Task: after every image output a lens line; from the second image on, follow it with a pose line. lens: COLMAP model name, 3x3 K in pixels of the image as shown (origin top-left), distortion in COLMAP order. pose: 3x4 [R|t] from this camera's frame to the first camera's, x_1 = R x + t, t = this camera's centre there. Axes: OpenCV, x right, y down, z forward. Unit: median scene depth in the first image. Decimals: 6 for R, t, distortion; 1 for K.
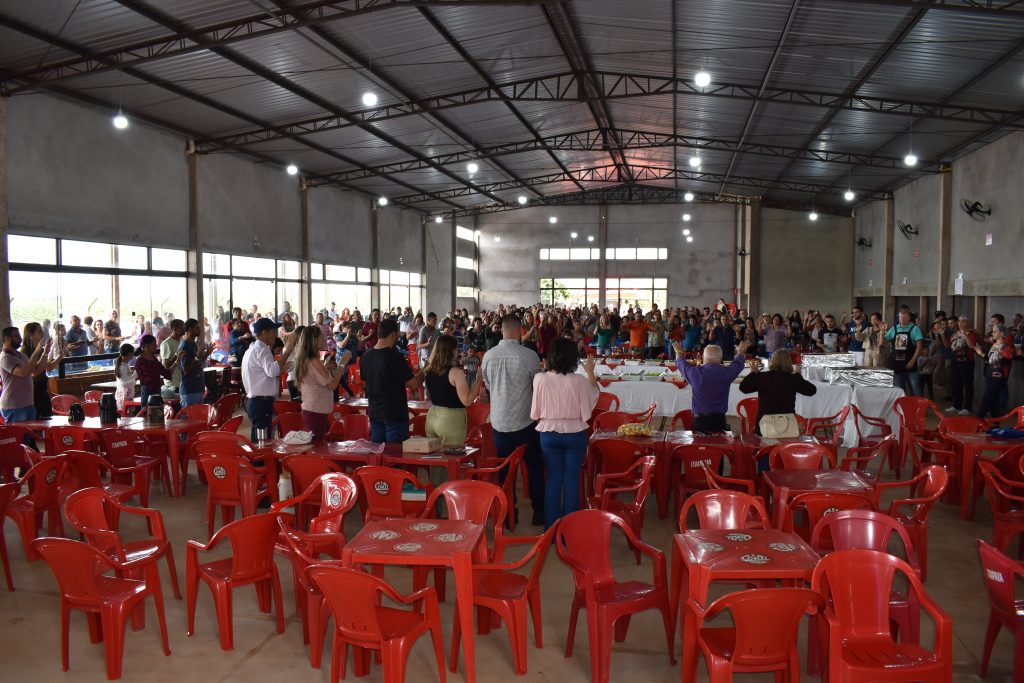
lens RADIAL K [[809.1, 0, 510.4], [0, 809.1, 342.3], [0, 0, 1]] dist [-0.092440, 0.013563]
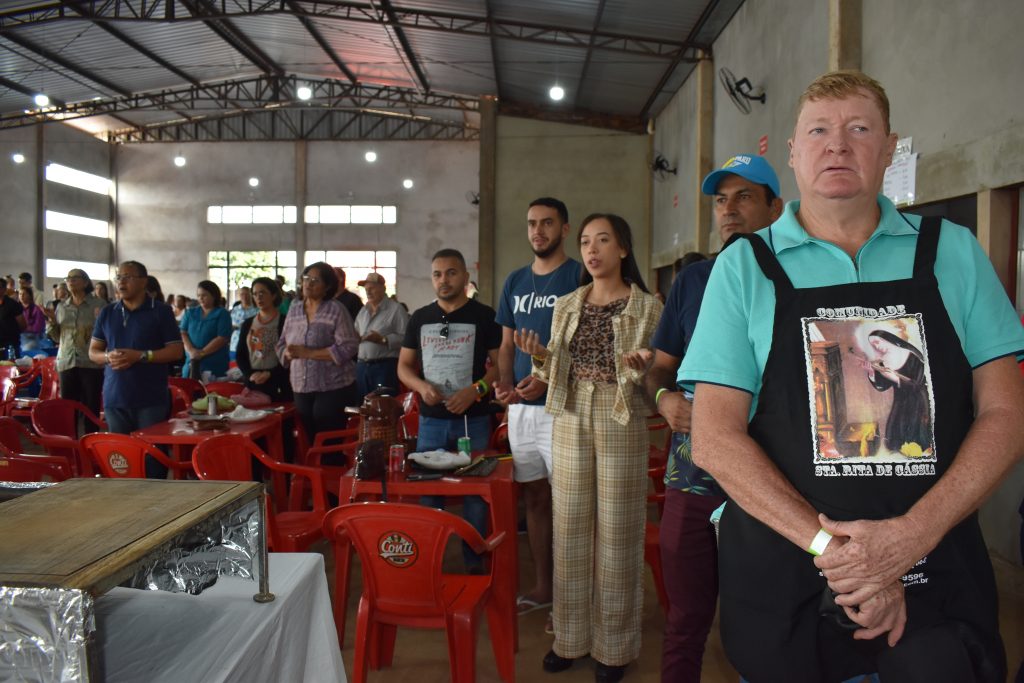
lens RADIAL K [[809.1, 0, 510.4], [0, 809.1, 342.3], [0, 0, 1]] dist [-0.092440, 0.013563]
pose [[0.981265, -0.005567, 0.192581, 0.371205], [0.005917, 0.999982, -0.001238, -0.005193], [-0.192571, 0.002355, 0.981280, 0.754805]]
